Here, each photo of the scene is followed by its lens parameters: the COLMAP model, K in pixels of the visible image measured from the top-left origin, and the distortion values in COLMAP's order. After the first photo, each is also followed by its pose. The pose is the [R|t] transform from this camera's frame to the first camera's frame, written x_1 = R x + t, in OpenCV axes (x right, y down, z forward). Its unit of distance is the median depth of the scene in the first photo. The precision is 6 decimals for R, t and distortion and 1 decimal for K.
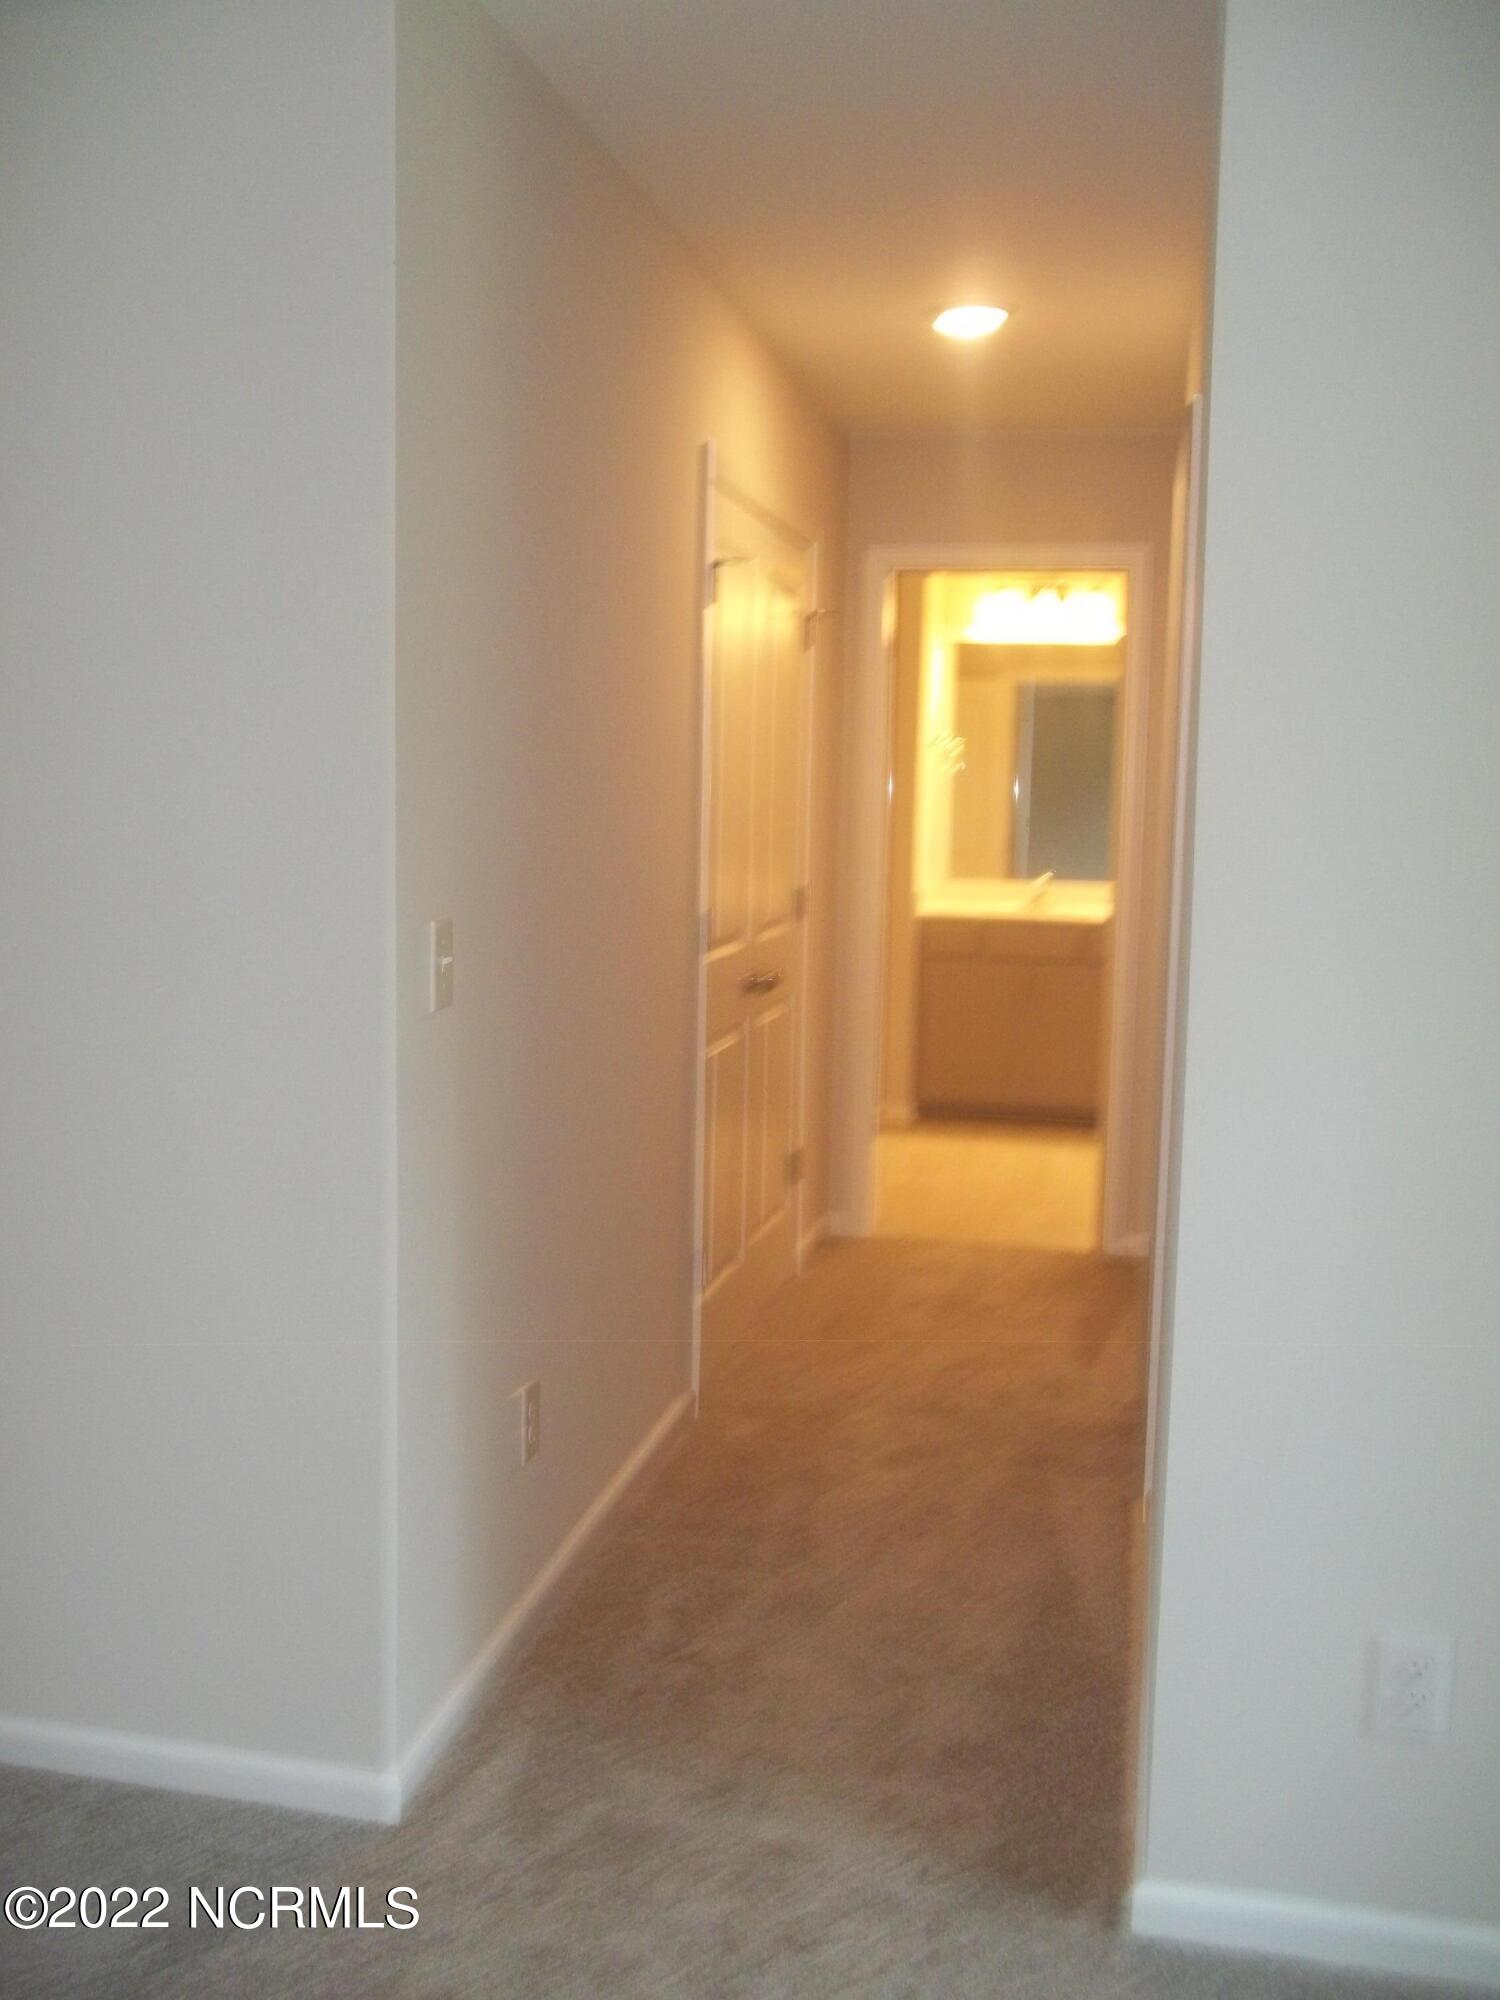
lens RADIAL K [[1913.8, 0, 750.0], [0, 1913.8, 1000.0], [0, 0, 1]] dist [0.008659, 0.002010]
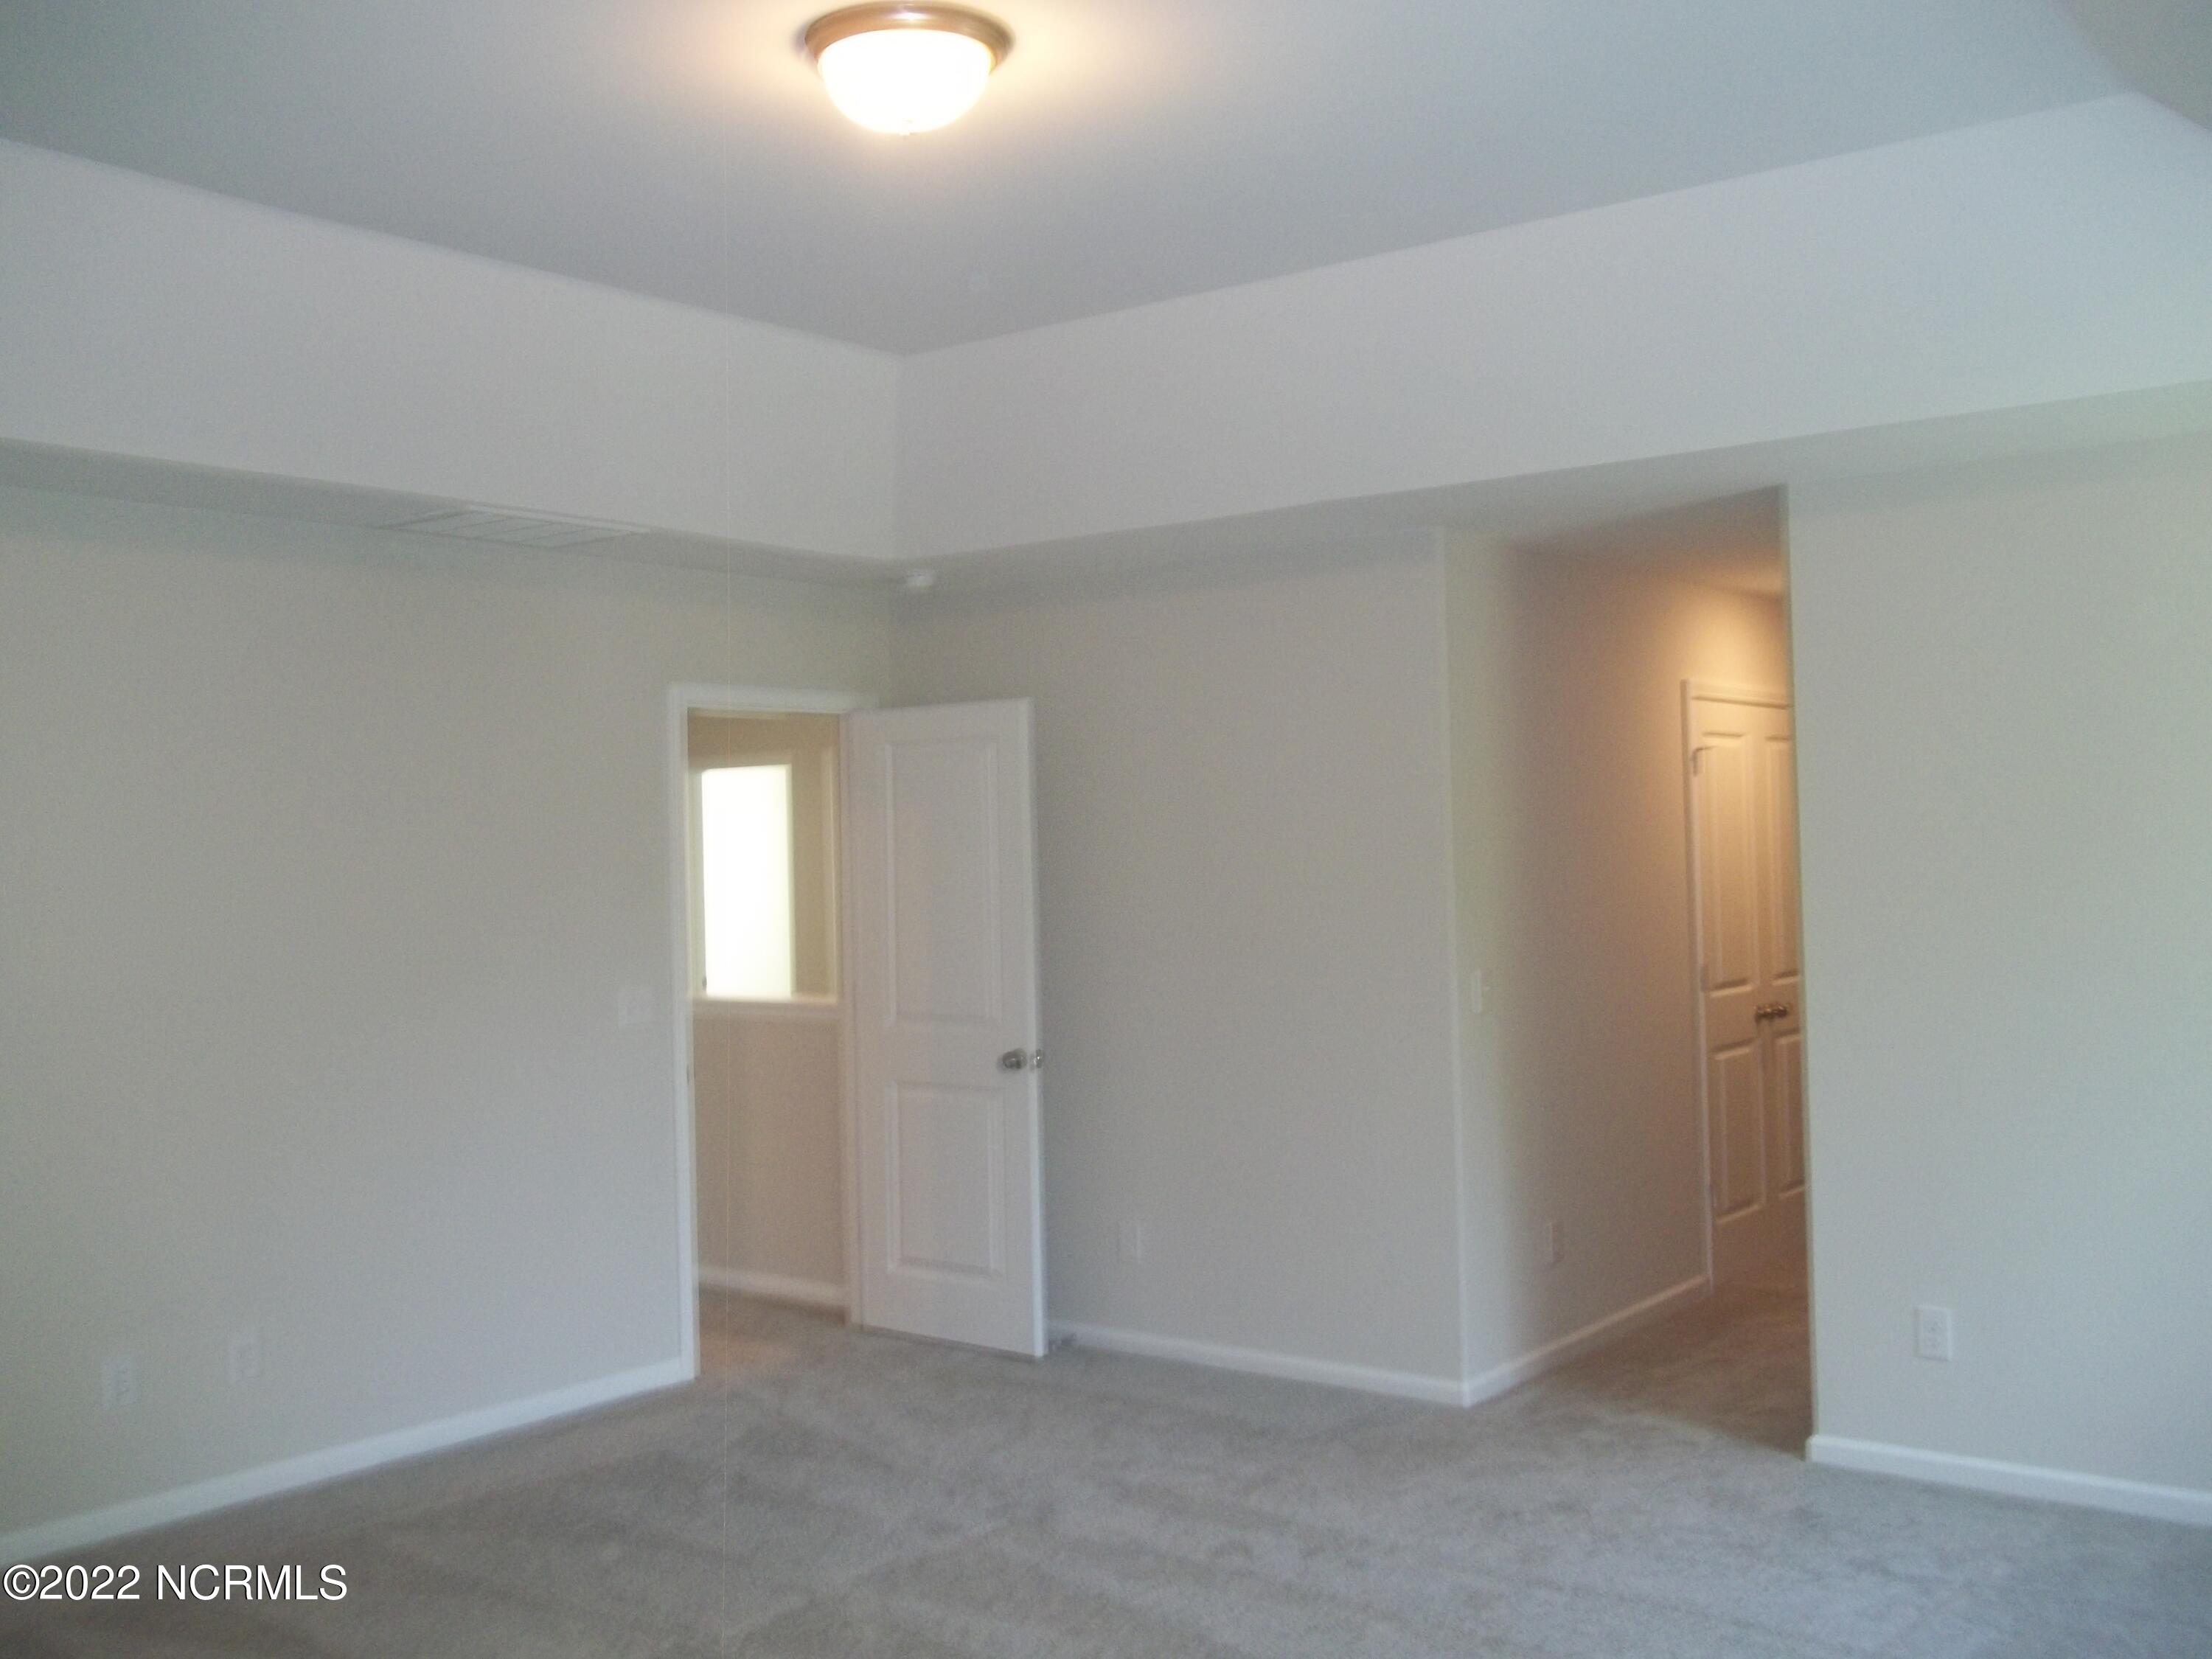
lens RADIAL K [[2116.7, 0, 1106.0], [0, 2116.7, 829.5], [0, 0, 1]] dist [0.008659, 0.002010]
pose [[0.890424, -0.058475, -0.451360, 0.505669], [0.001213, 0.992014, -0.126126, 0.094999], [0.455130, 0.111758, 0.883384, -1.190814]]
